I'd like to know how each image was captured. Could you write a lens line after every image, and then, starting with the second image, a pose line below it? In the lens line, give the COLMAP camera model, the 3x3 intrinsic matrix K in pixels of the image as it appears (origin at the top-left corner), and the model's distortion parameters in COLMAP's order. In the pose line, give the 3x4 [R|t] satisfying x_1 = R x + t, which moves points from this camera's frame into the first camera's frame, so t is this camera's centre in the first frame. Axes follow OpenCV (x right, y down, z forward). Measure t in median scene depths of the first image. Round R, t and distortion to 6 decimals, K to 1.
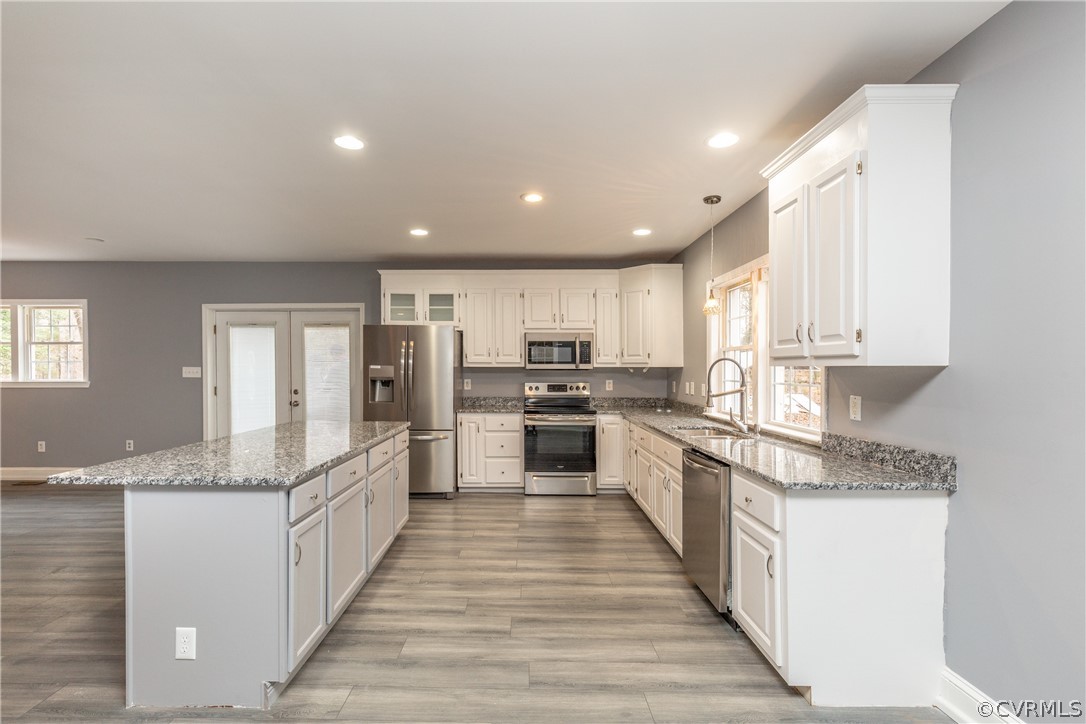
lens RADIAL K [[547.0, 0, 542.2], [0, 547.0, 377.0], [0, 0, 1]] dist [0.002477, 0.000152]
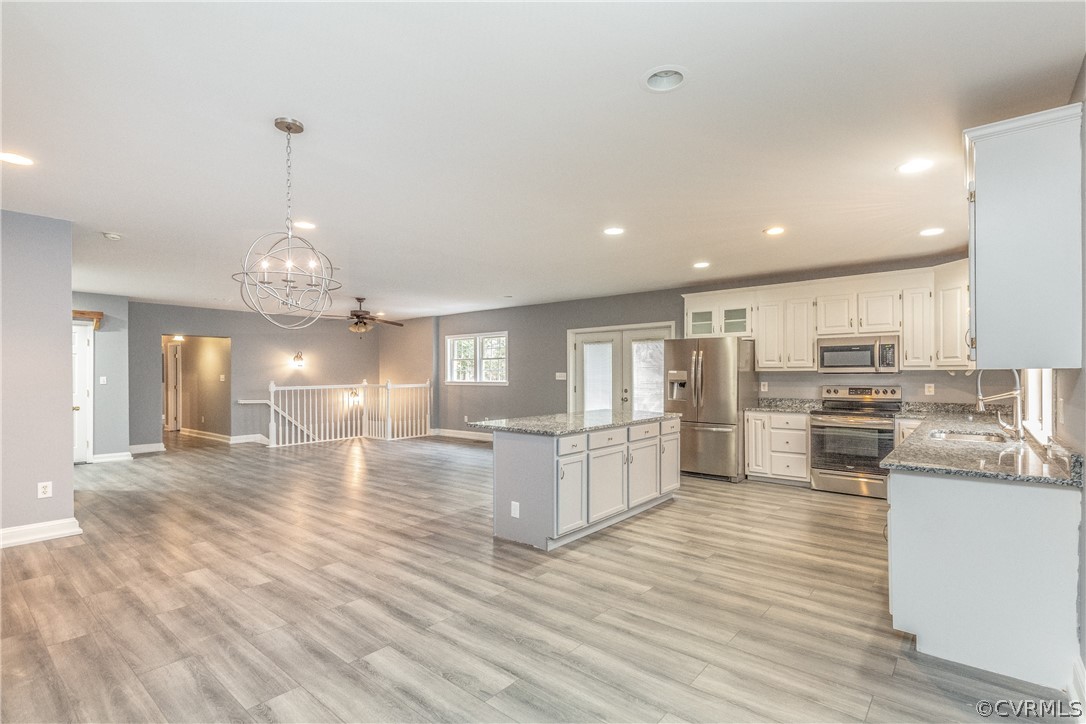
lens RADIAL K [[507.4, 0, 543.0], [0, 507.4, 362.0], [0, 0, 1]] dist [-0.000457, -0.000524]
pose [[0.795151, -0.018819, -0.606120, 0.150846], [-0.003373, 0.999366, -0.035453, 0.001517], [0.606402, 0.030235, 0.794583, -0.116399]]
